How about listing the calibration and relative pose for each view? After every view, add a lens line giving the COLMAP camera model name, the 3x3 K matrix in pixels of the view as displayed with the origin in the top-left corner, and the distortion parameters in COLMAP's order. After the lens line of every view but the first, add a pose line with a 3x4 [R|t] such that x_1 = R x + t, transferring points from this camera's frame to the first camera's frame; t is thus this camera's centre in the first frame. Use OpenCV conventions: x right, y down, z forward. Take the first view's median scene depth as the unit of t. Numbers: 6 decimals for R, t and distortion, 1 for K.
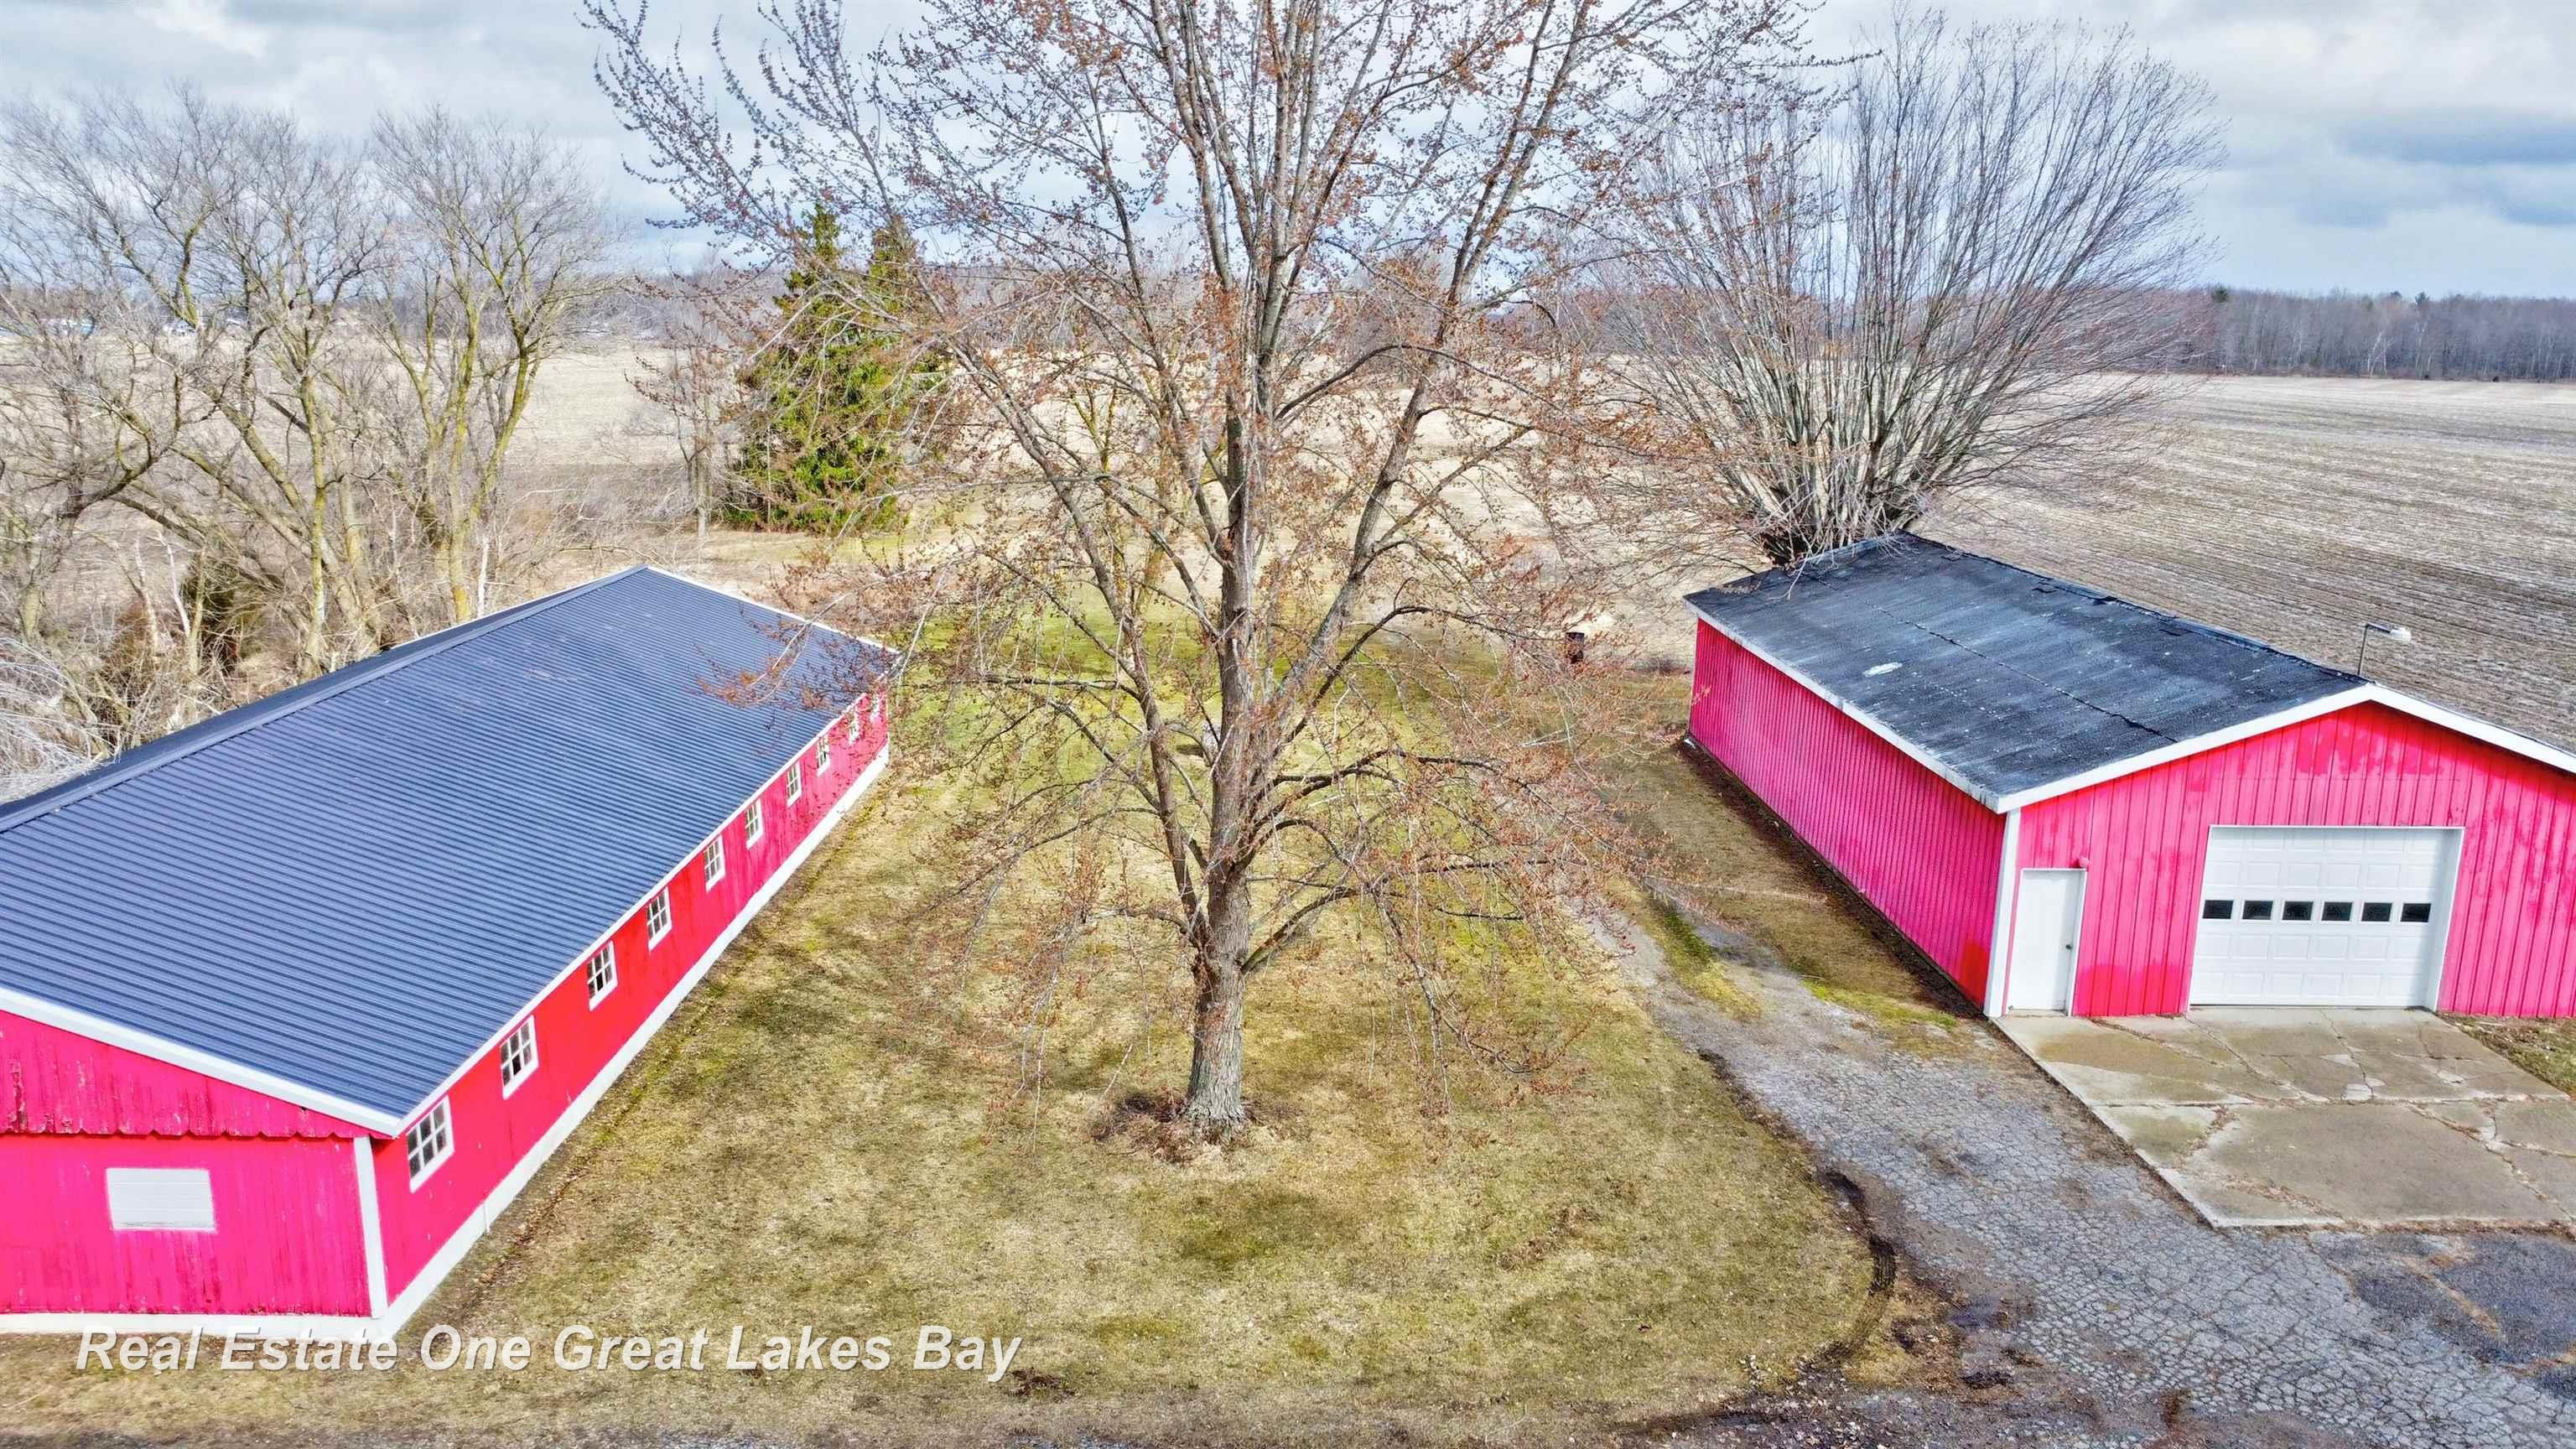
lens RADIAL K [[1873.6, 0, 1288.0], [0, 1873.6, 724.5], [0, 0, 1]] dist [-0.026924, -0.002481]
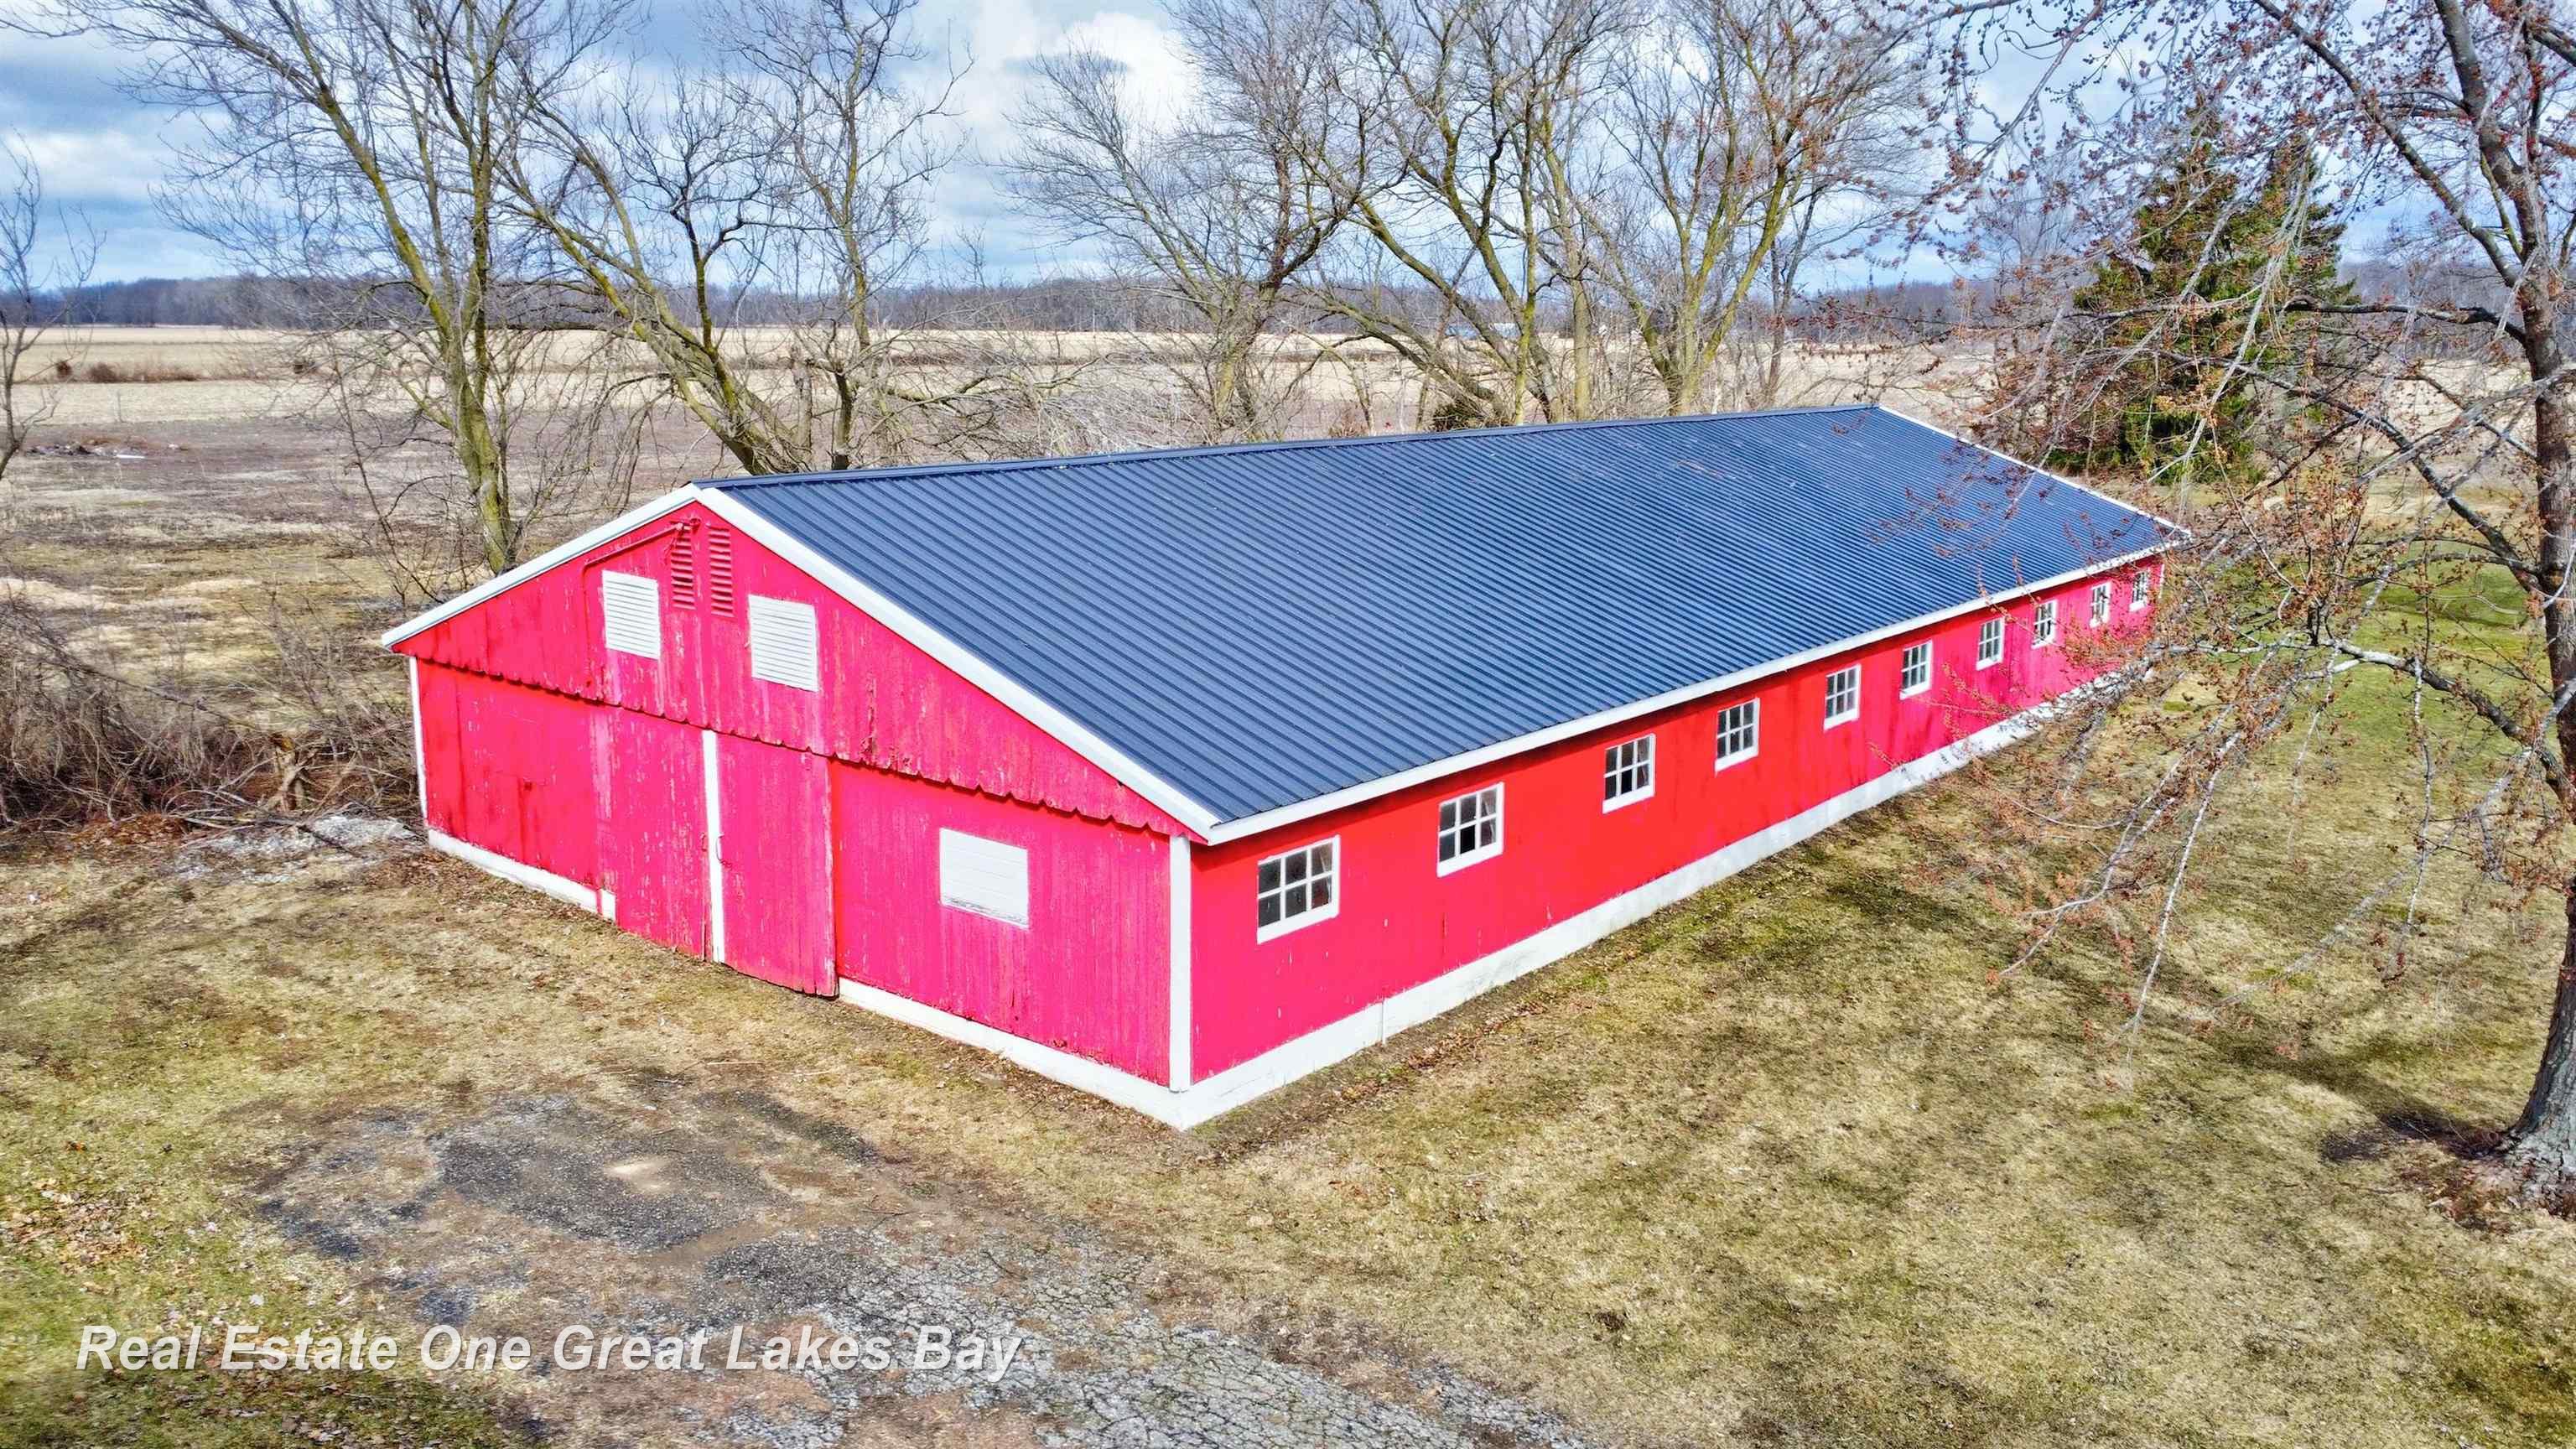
lens RADIAL K [[1873.6, 0, 1288.0], [0, 1873.6, 724.5], [0, 0, 1]] dist [-0.026924, -0.002481]
pose [[0.765272, 0.120332, -0.632360, -0.000905], [-0.131434, 0.990886, 0.029497, 0.097952], [0.630146, 0.060540, 0.774113, 0.293999]]
